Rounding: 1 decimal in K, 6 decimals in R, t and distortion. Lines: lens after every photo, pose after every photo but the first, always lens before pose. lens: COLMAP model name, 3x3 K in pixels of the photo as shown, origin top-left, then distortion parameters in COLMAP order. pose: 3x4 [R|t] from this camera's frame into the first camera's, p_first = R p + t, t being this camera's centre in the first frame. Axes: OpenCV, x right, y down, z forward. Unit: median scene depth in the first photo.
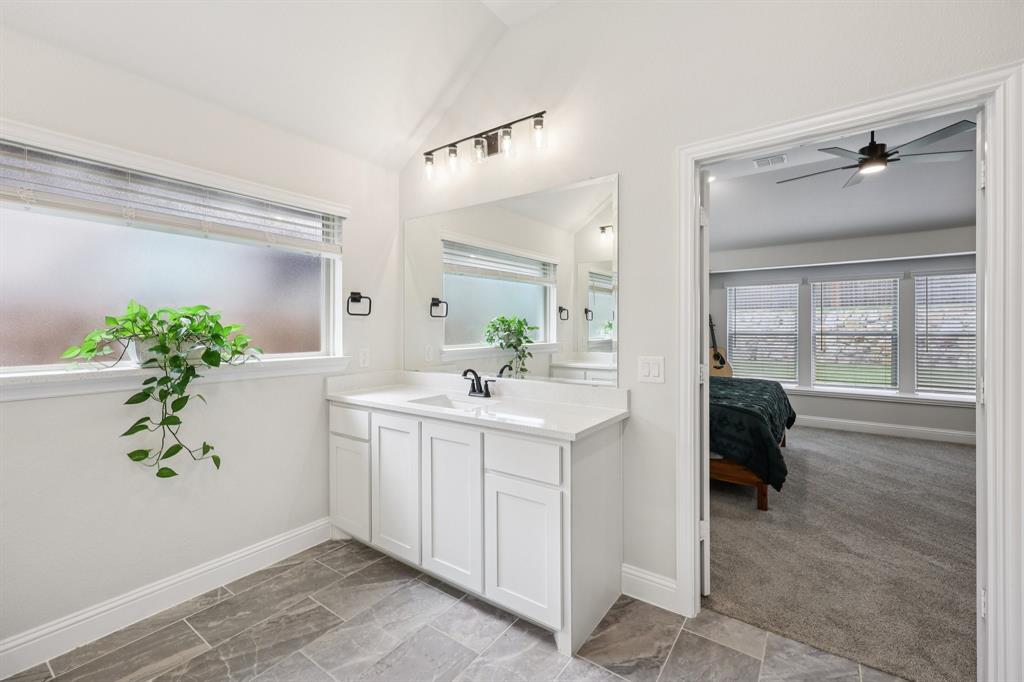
lens RADIAL K [[429.9, 0, 513.9], [0, 429.9, 329.3], [0, 0, 1]] dist [0.003116, -0.000351]
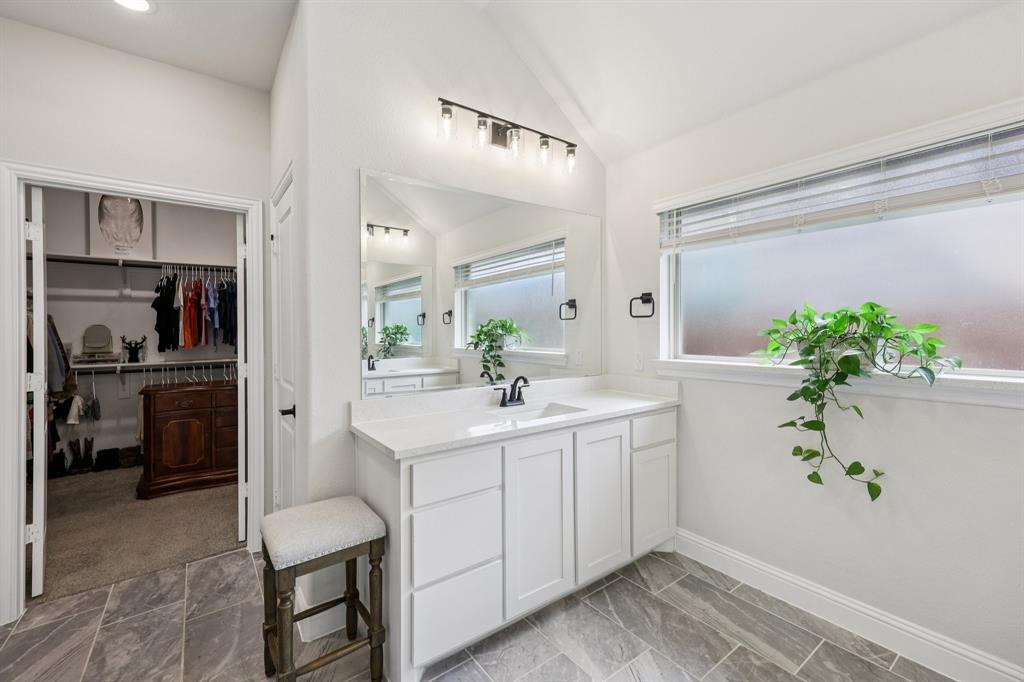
lens RADIAL K [[429.9, 0, 519.4], [0, 429.9, 328.8], [0, 0, 1]] dist [0.003116, -0.000351]
pose [[-0.294572, 0.004414, -0.955619, 0.513862], [0.003118, 0.999988, 0.003658, -0.015499], [0.955624, -0.001902, -0.294583, 1.021167]]
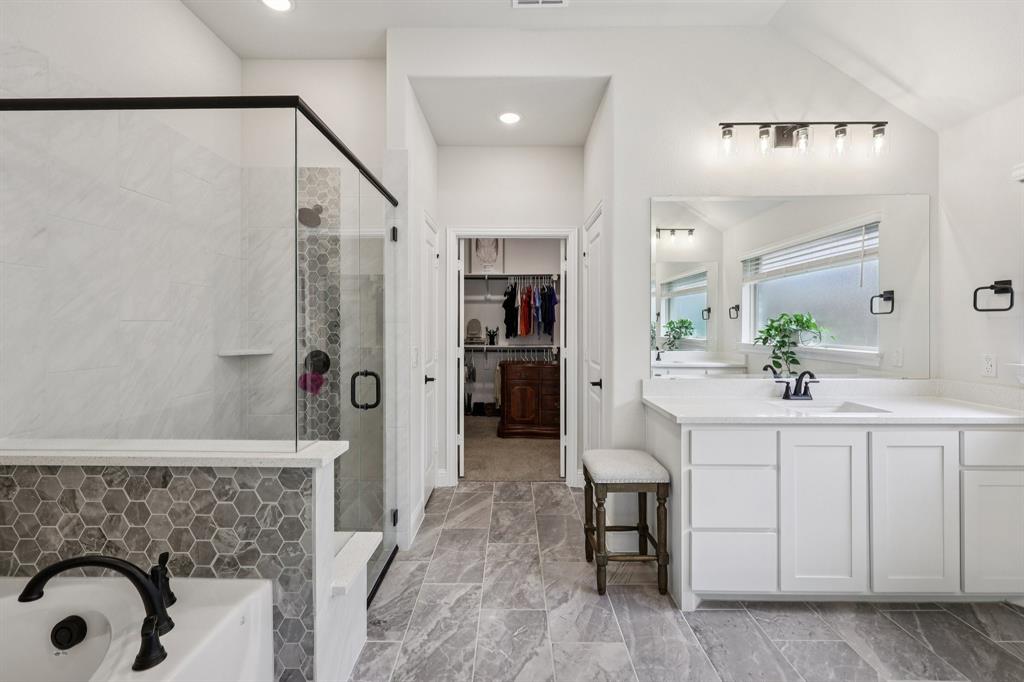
lens RADIAL K [[429.9, 0, 508.4], [0, 429.9, 325.1], [0, 0, 1]] dist [0.003116, -0.000351]
pose [[-0.819312, 0.004500, -0.573331, 0.610750], [-0.000894, 0.999958, 0.009126, -0.016984], [0.573348, 0.007990, -0.819273, 1.086959]]
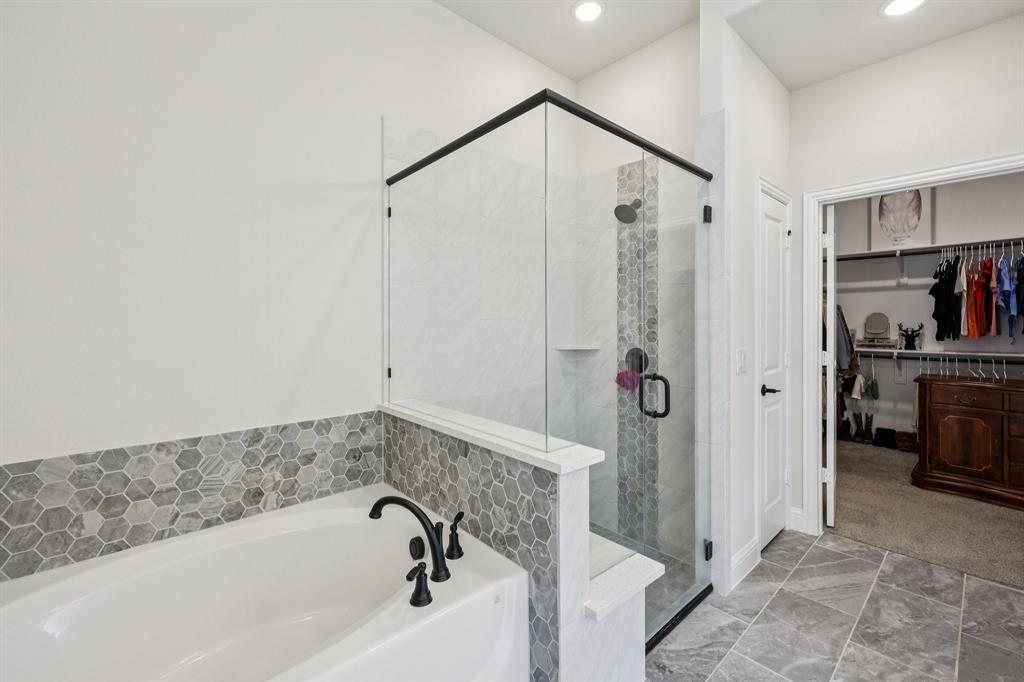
lens RADIAL K [[429.9, 0, 513.3], [0, 429.9, 322.1], [0, 0, 1]] dist [0.003116, -0.000351]
pose [[-0.978559, 0.007207, 0.205841, 0.524907], [0.008826, 0.999937, 0.006946, -0.016917], [-0.205778, 0.008614, -0.978561, 1.050846]]
